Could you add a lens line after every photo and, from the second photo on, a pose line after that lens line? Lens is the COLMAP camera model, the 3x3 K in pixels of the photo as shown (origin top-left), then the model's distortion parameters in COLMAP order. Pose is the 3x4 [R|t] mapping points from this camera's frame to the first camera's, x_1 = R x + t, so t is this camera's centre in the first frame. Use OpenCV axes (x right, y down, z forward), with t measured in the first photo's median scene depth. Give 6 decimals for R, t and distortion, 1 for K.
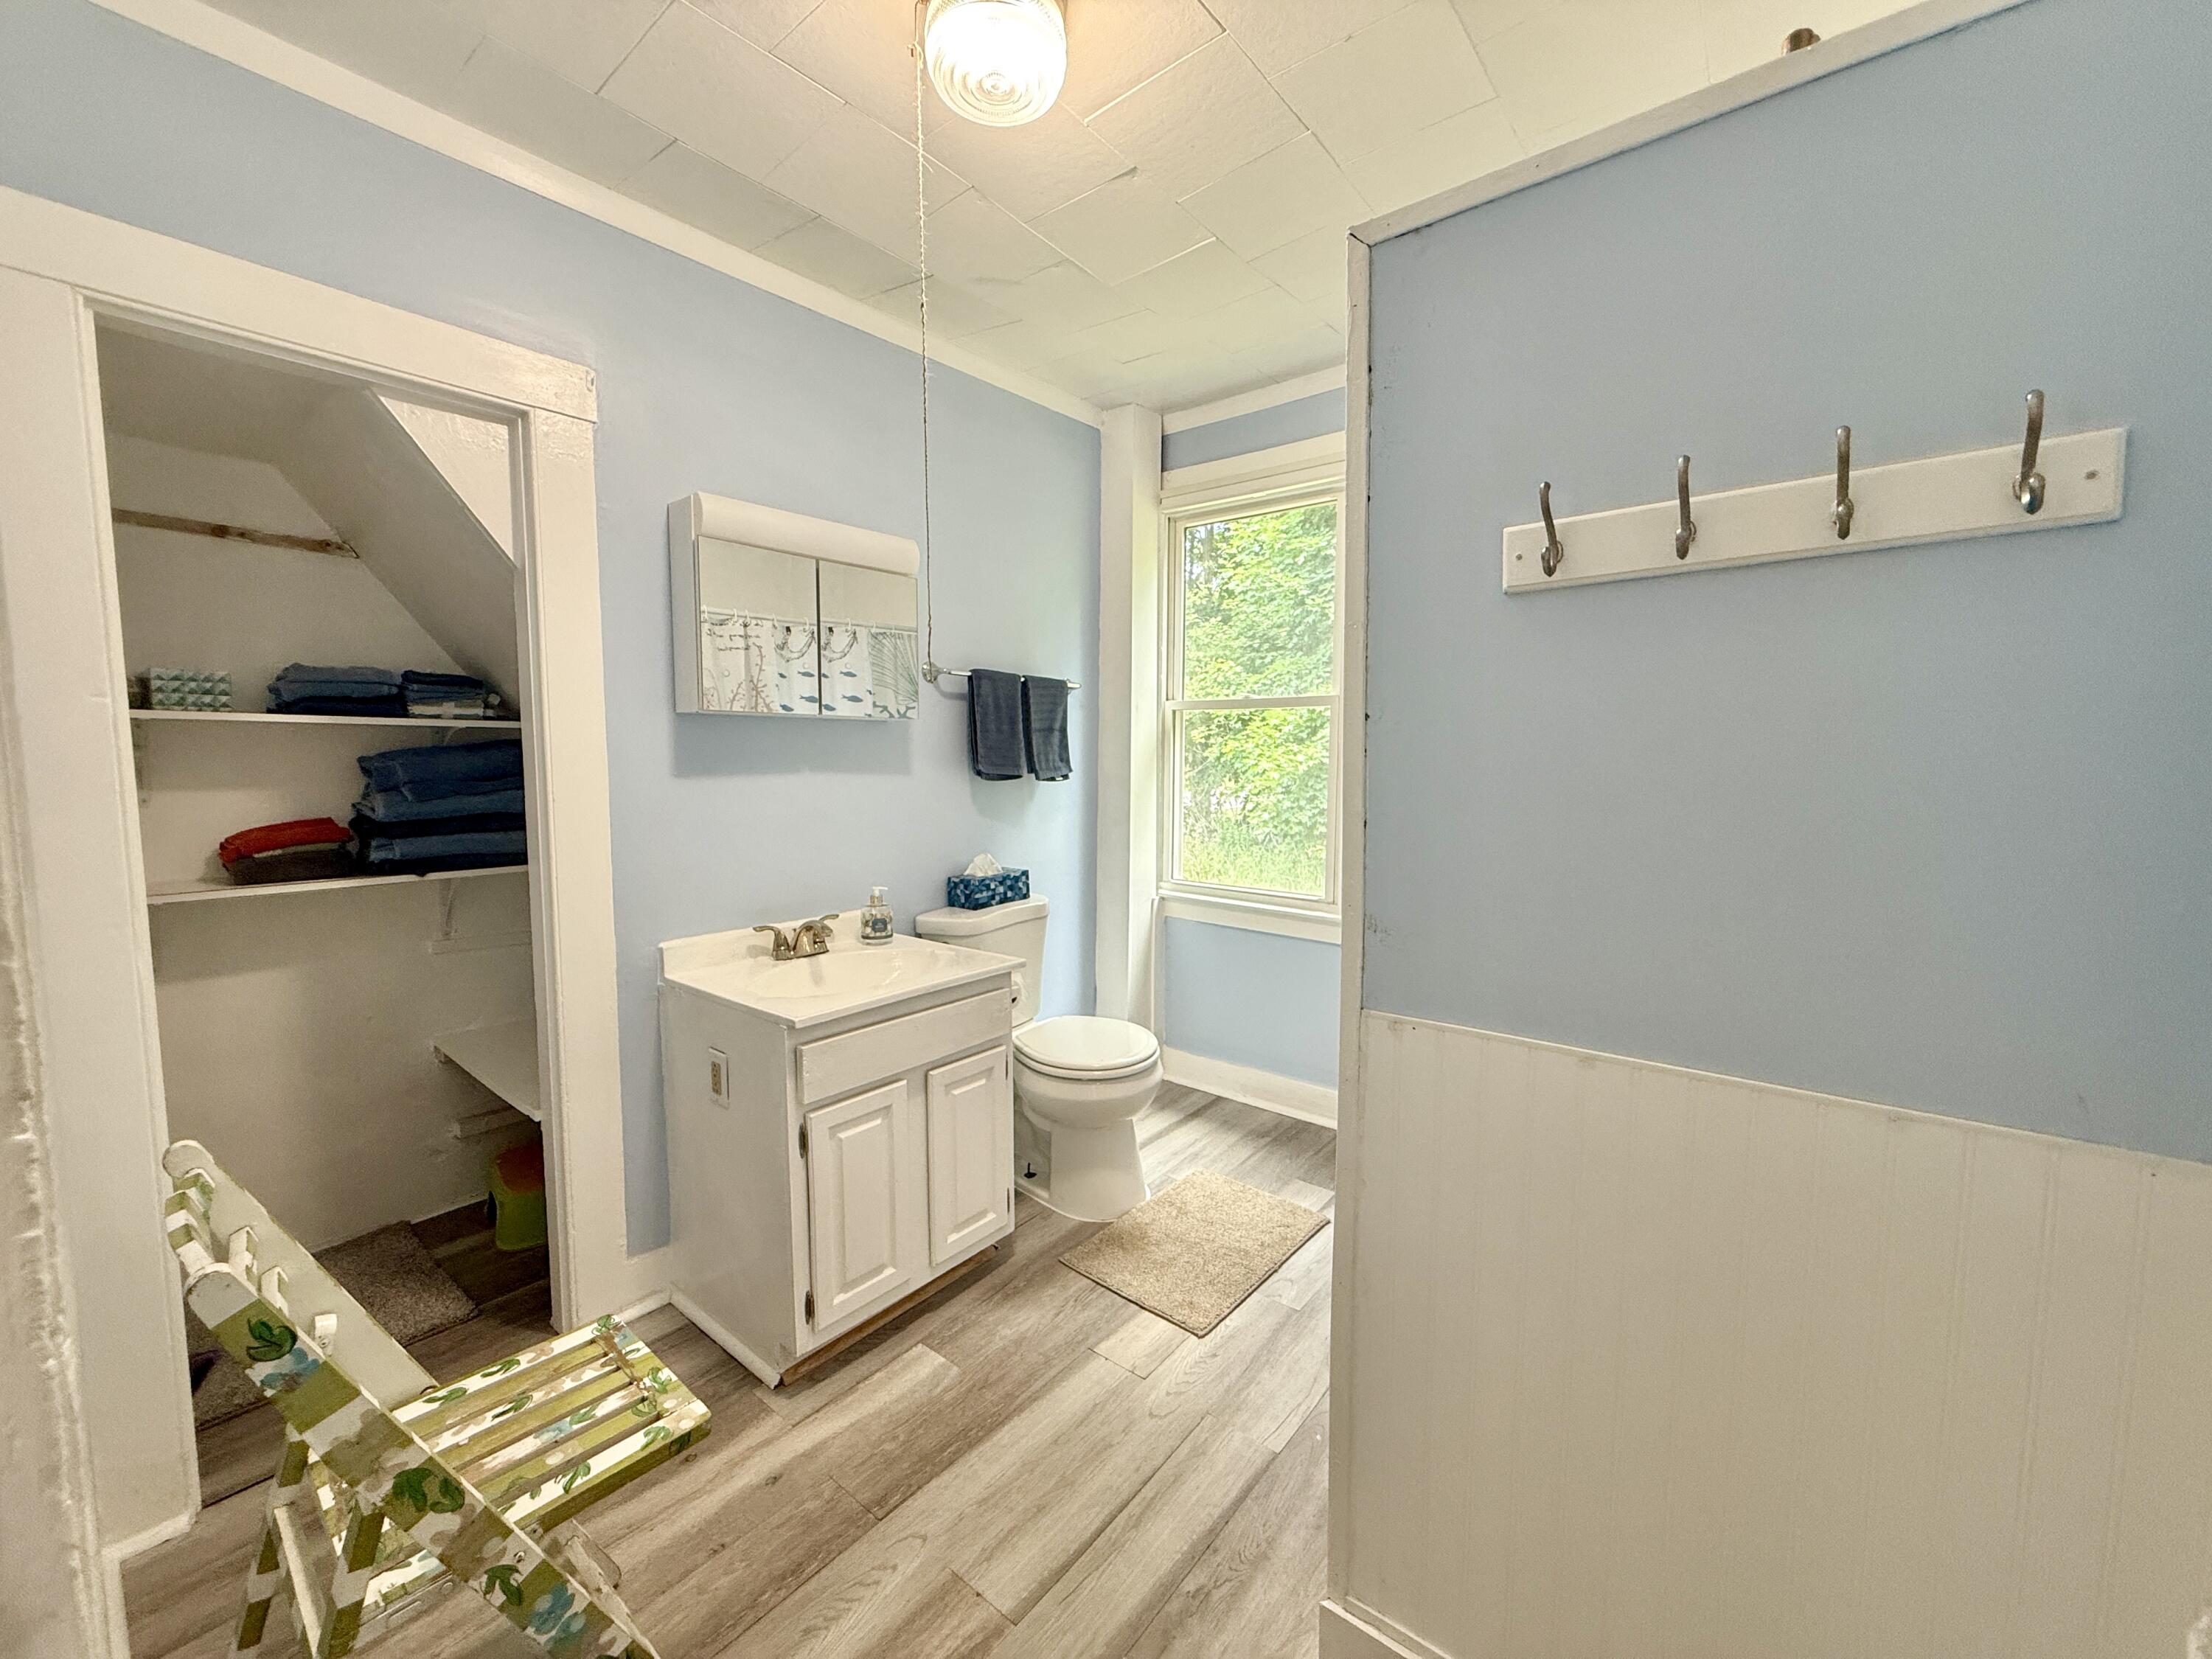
lens RADIAL K [[884.1, 0, 1101.0], [0, 884.1, 823.9], [0, 0, 1]] dist [-0.001858, 0.000575]
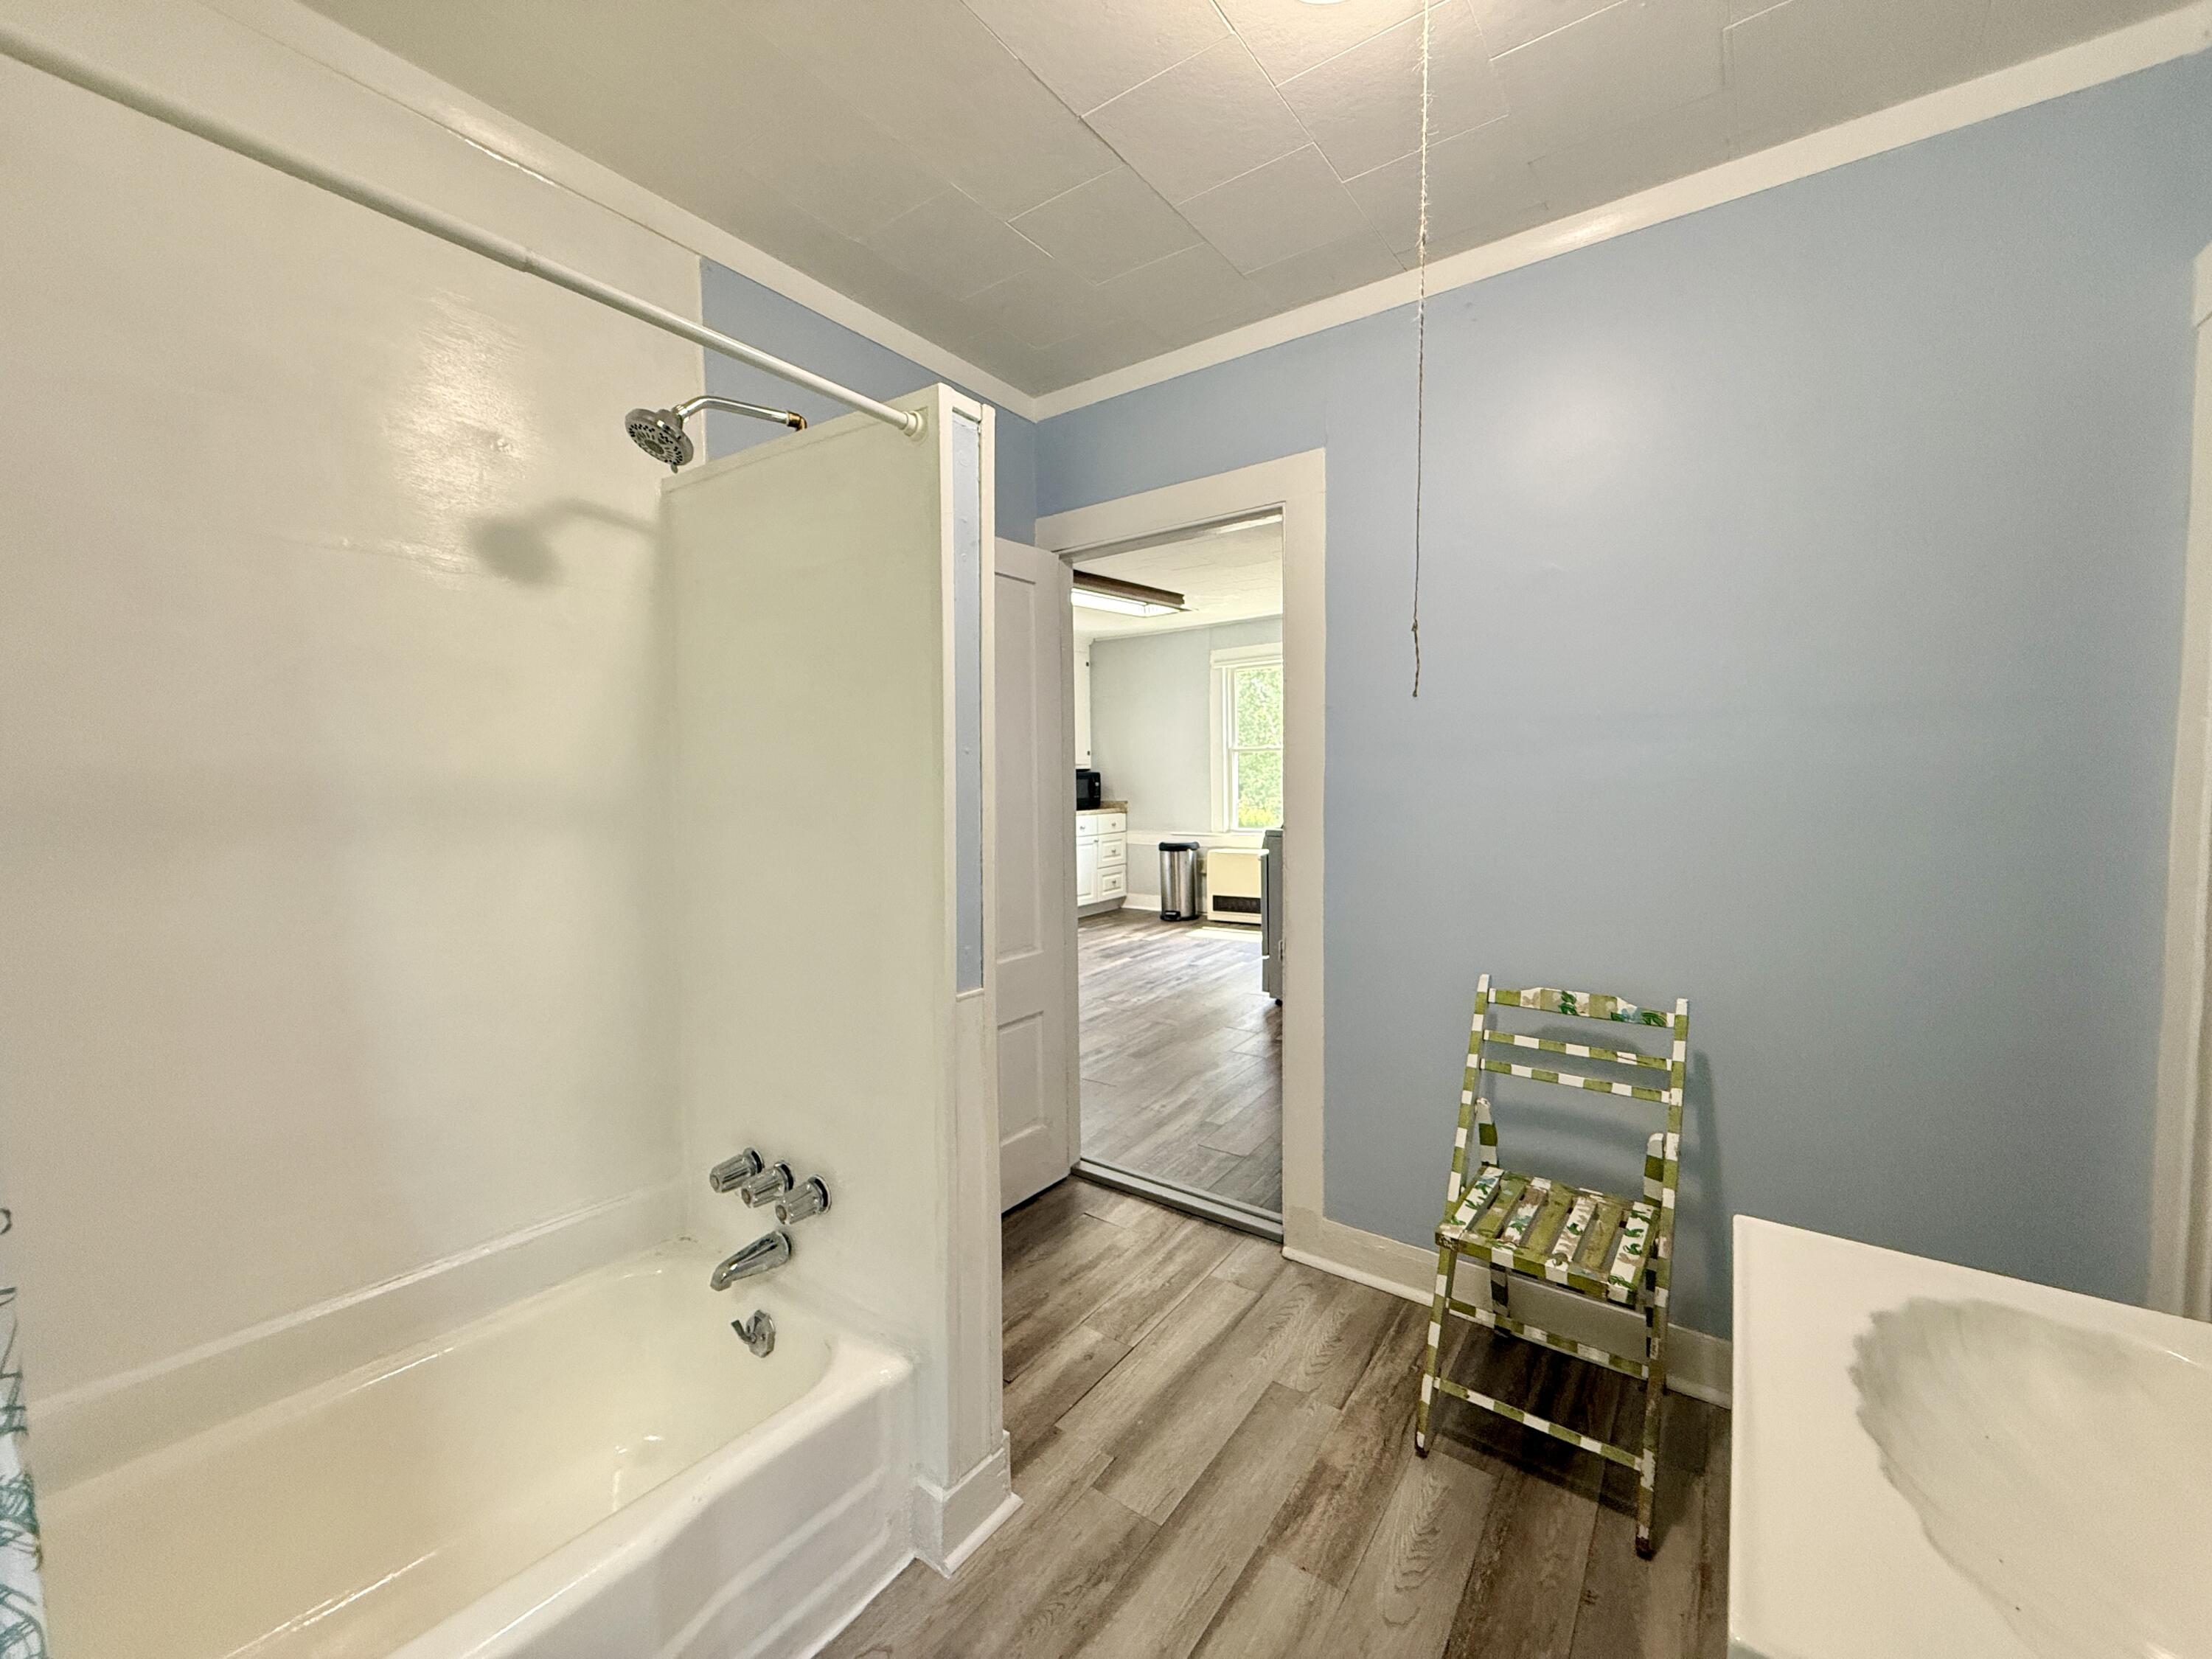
lens RADIAL K [[884.1, 0, 1110.8], [0, 884.1, 825.9], [0, 0, 1]] dist [-0.001858, 0.000575]
pose [[-0.997334, 0.015515, -0.071305, 0.155793], [0.005812, 0.990922, 0.134313, -0.162533], [0.072742, 0.133540, -0.988370, 1.917711]]
